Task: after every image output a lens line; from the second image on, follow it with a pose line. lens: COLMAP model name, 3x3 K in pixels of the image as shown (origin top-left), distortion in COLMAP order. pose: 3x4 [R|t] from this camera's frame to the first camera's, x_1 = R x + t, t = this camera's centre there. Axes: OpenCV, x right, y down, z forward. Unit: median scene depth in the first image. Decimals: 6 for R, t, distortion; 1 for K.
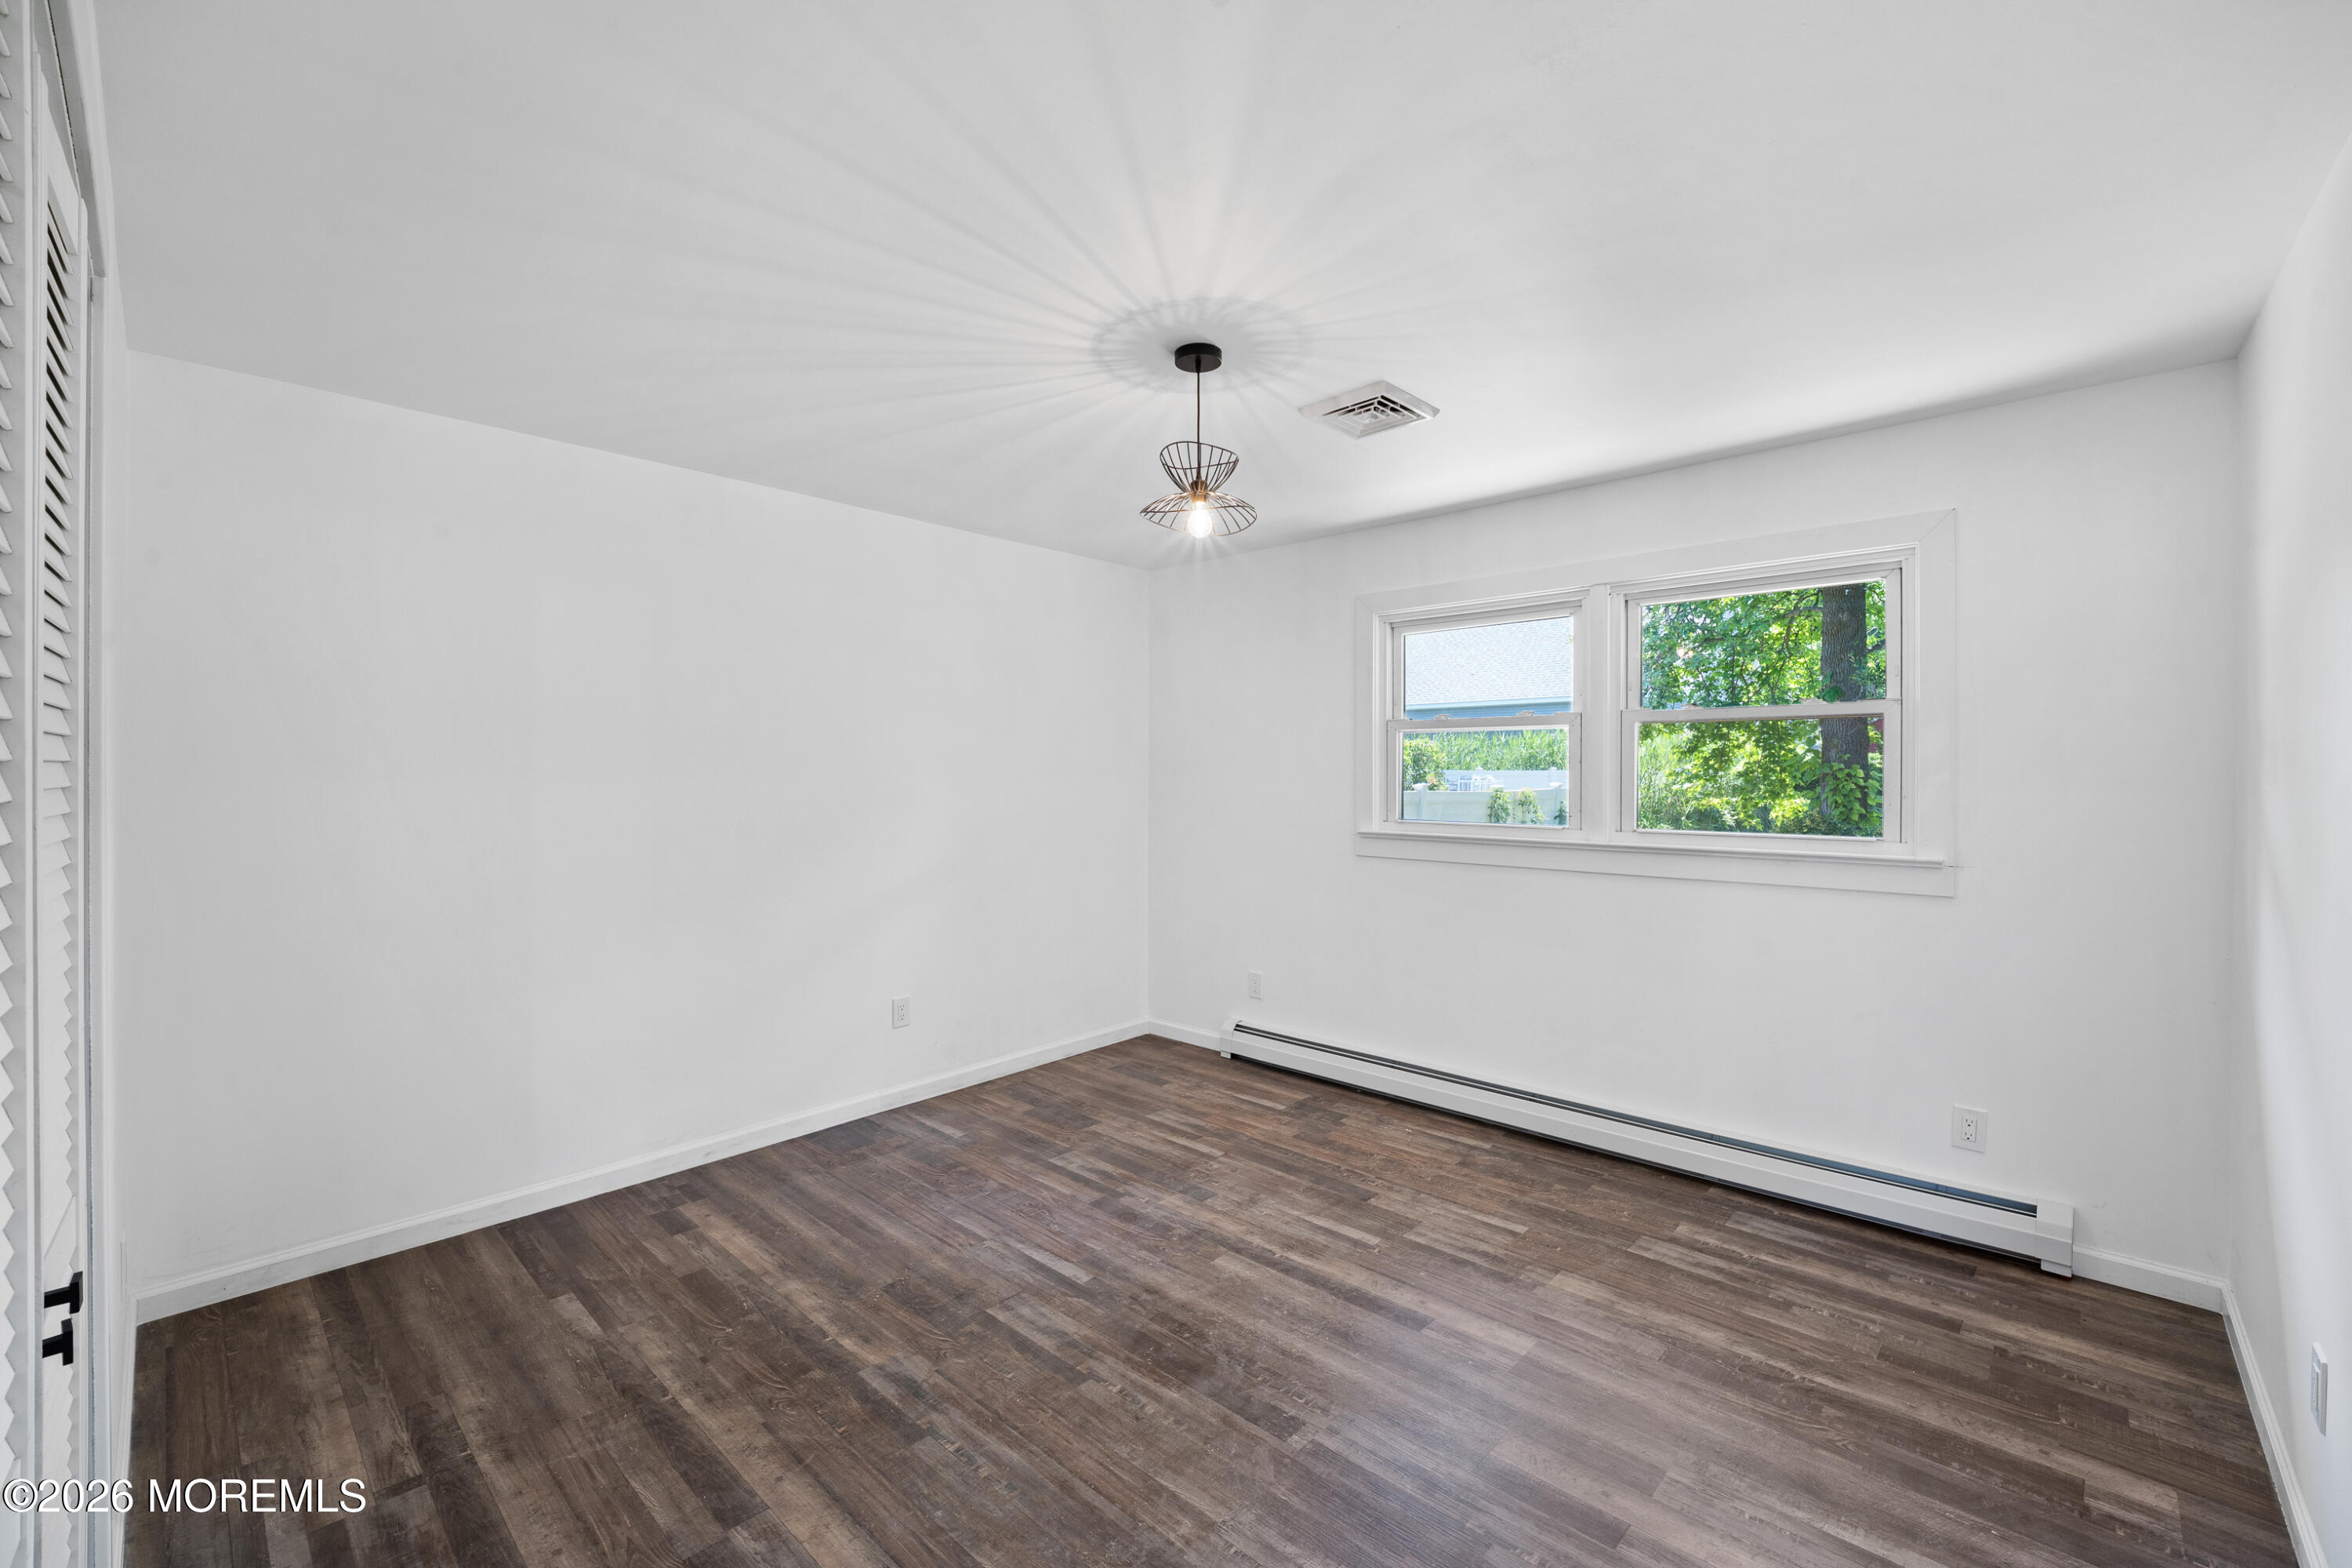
lens RADIAL K [[974.5, 0, 1173.8], [0, 974.5, 779.8], [0, 0, 1]] dist [0.003034, 0.000080]
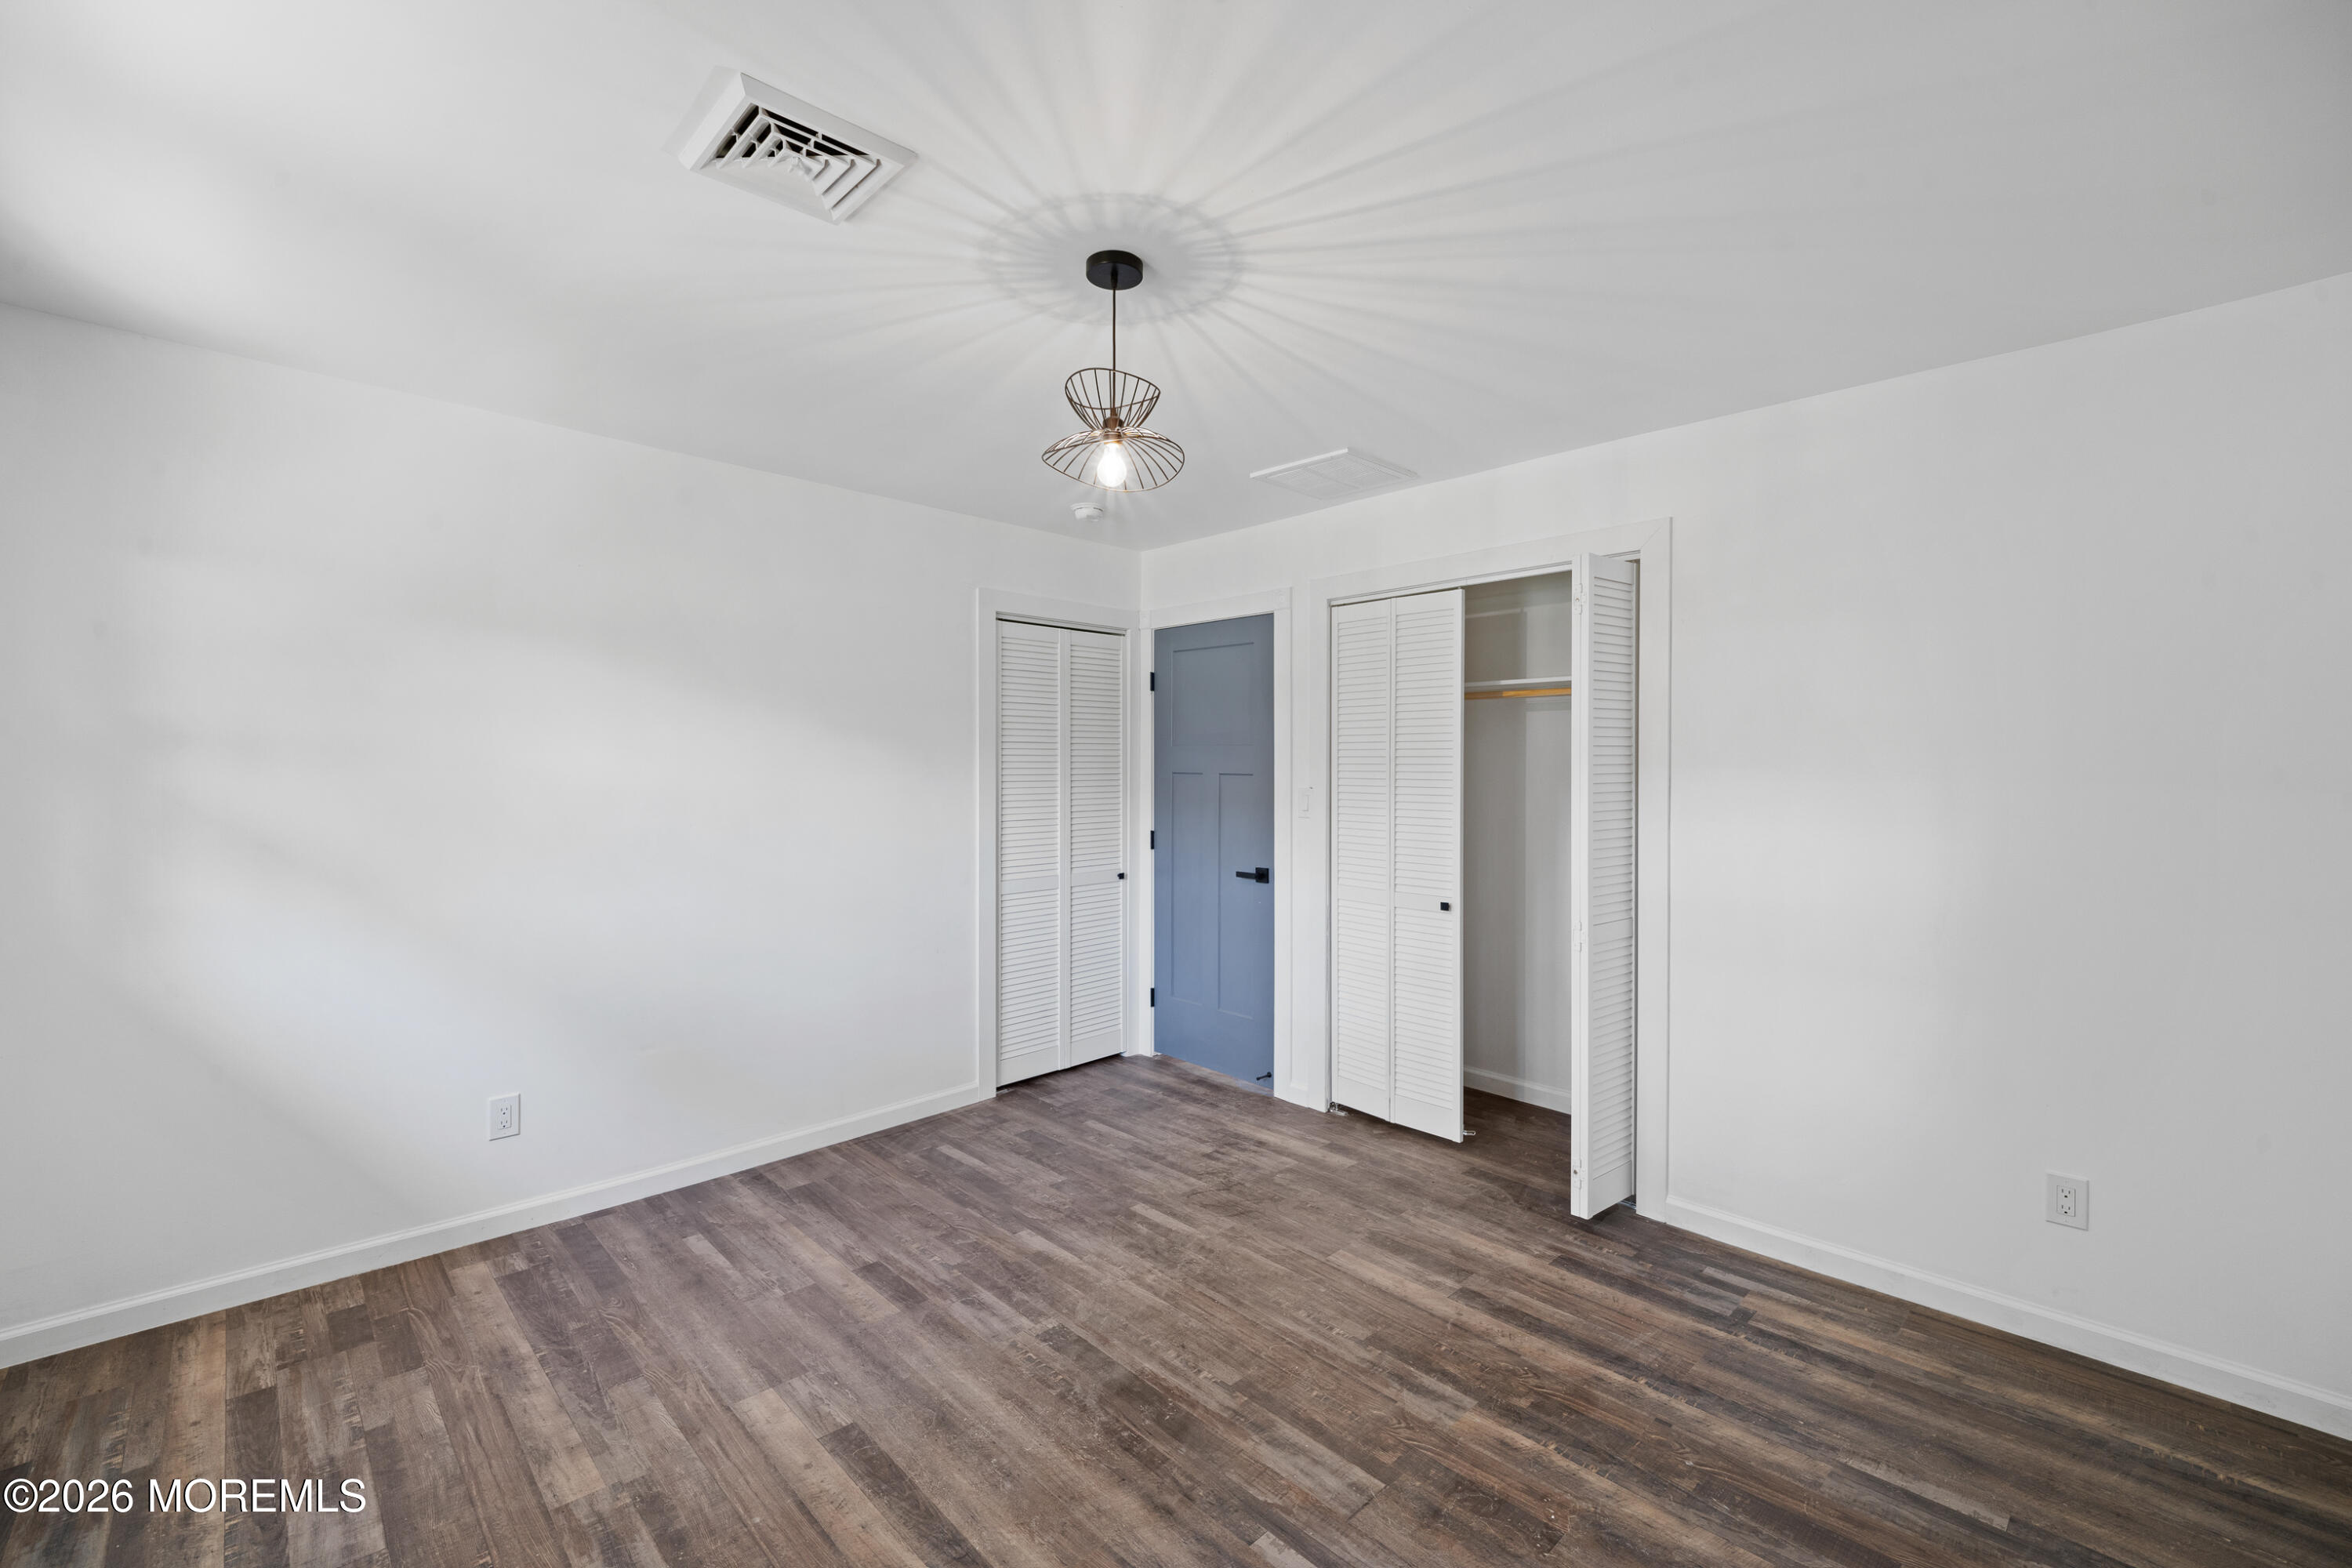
lens RADIAL K [[974.5, 0, 1184.0], [0, 974.5, 771.9], [0, 0, 1]] dist [0.003034, 0.000080]
pose [[-0.999417, -0.004756, 0.033806, -0.068081], [-0.004095, 0.999799, 0.019620, -0.022966], [-0.033893, 0.019471, -0.999236, 1.958844]]
